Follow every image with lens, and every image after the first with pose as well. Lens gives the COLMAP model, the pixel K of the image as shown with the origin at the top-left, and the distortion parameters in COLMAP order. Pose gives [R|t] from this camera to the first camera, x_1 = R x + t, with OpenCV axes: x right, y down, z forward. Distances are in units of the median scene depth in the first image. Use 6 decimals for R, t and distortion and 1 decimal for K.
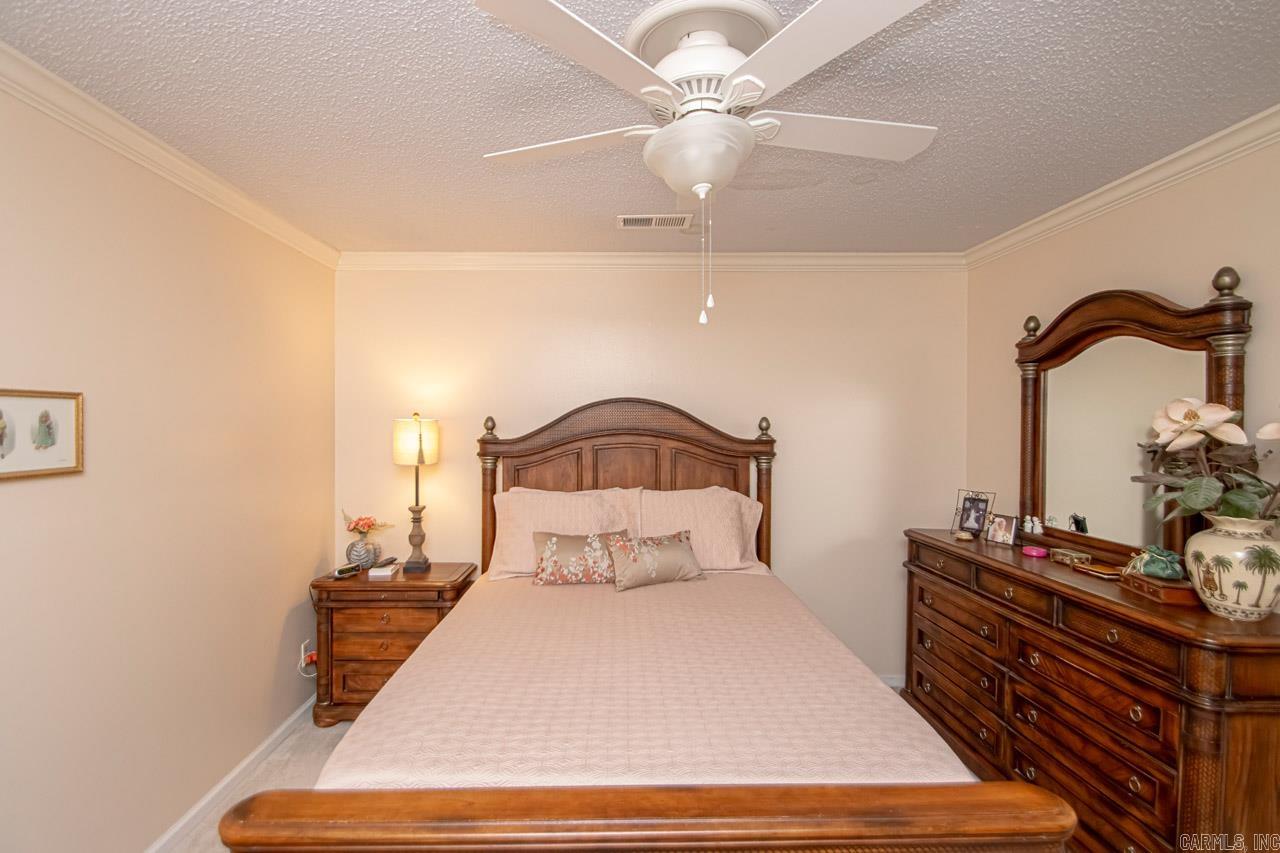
lens RADIAL K [[598.3, 0, 648.3], [0, 598.3, 426.5], [0, 0, 1]] dist [0.013866, -0.015834]
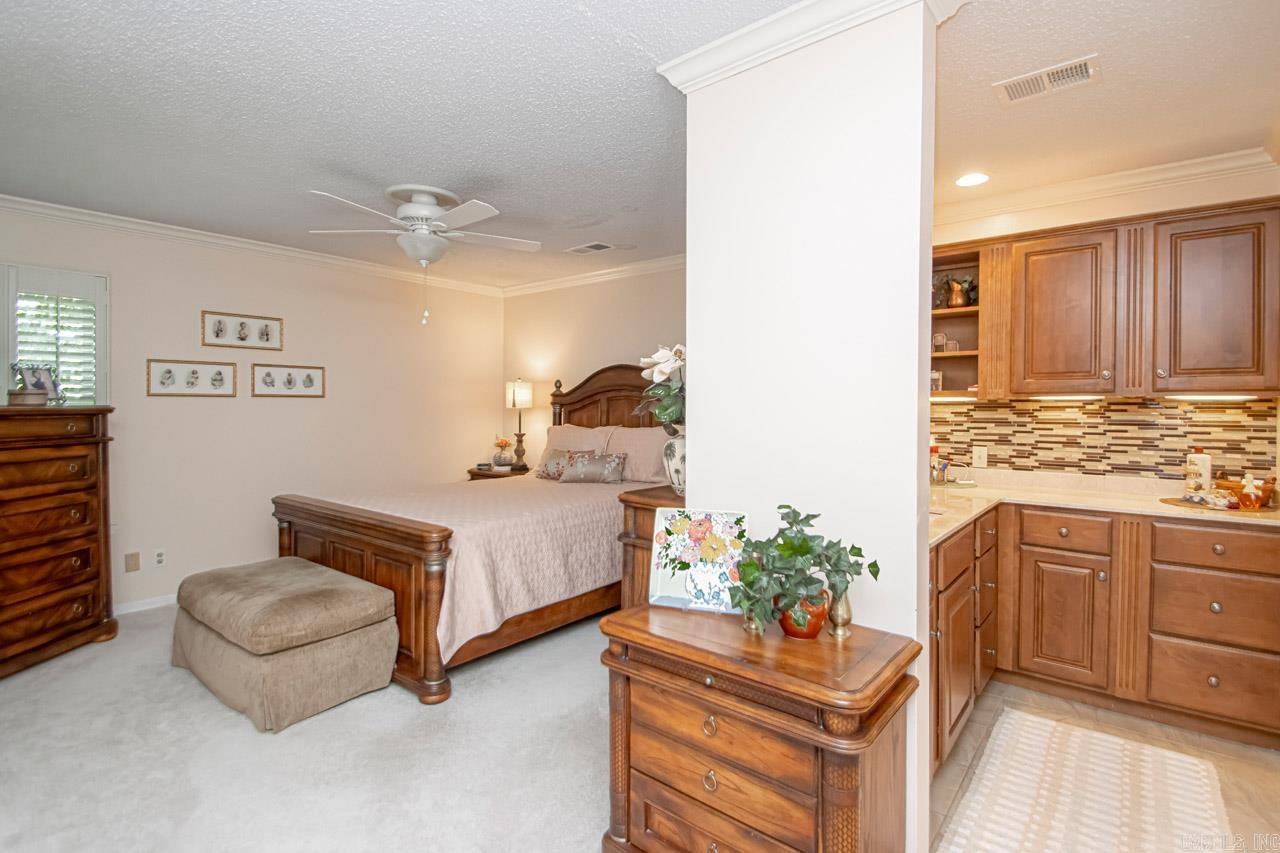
lens RADIAL K [[598.3, 0, 661.8], [0, 598.3, 410.8], [0, 0, 1]] dist [0.013866, -0.015834]
pose [[0.788577, 0.008236, -0.614881, 0.932932], [-0.006386, 0.999966, 0.005204, 0.056316], [0.614903, -0.000177, 0.788603, -0.086235]]
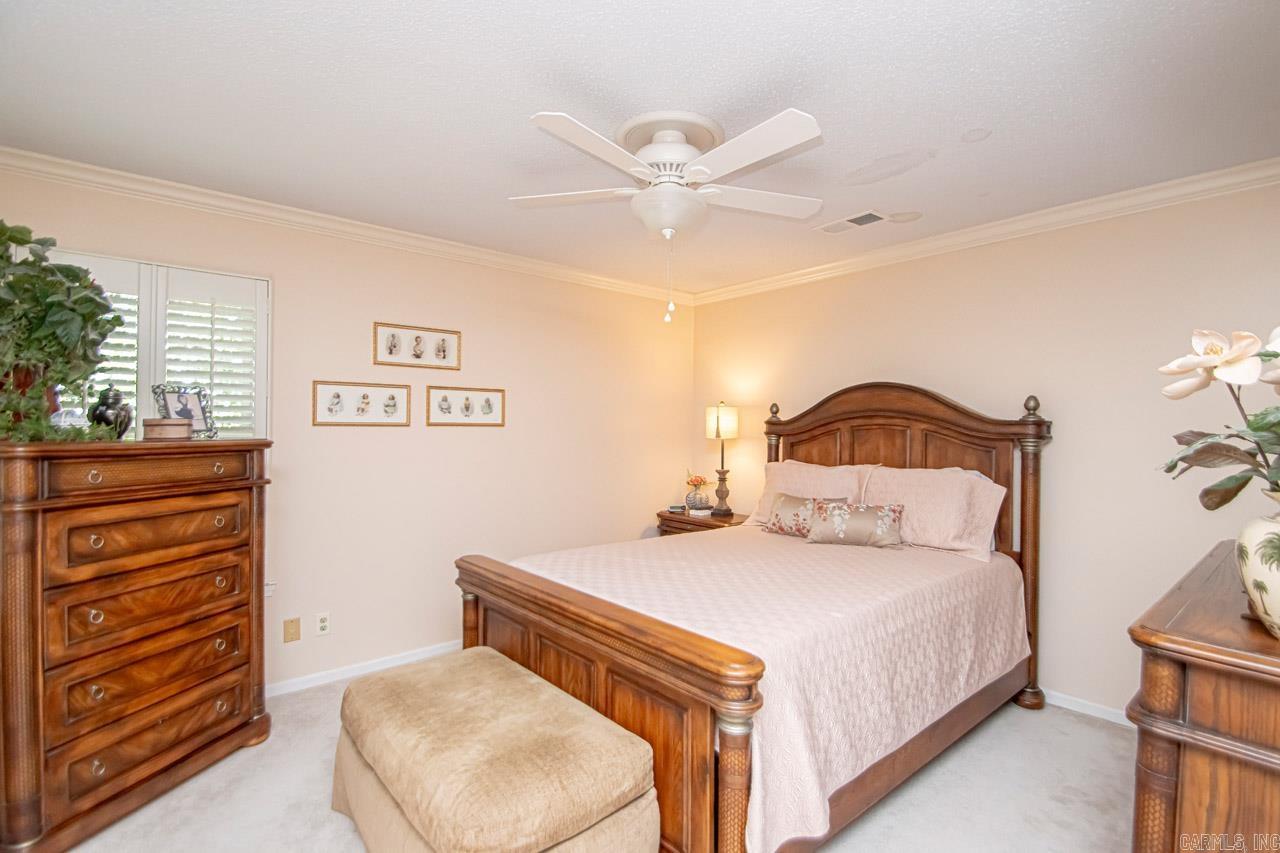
lens RADIAL K [[598.3, 0, 681.4], [0, 598.3, 423.2], [0, 0, 1]] dist [0.013866, -0.015834]
pose [[0.671815, -0.005431, -0.740699, 0.537134], [-0.007855, 0.999865, -0.014456, 0.045488], [0.740677, 0.015530, 0.671682, 0.008810]]
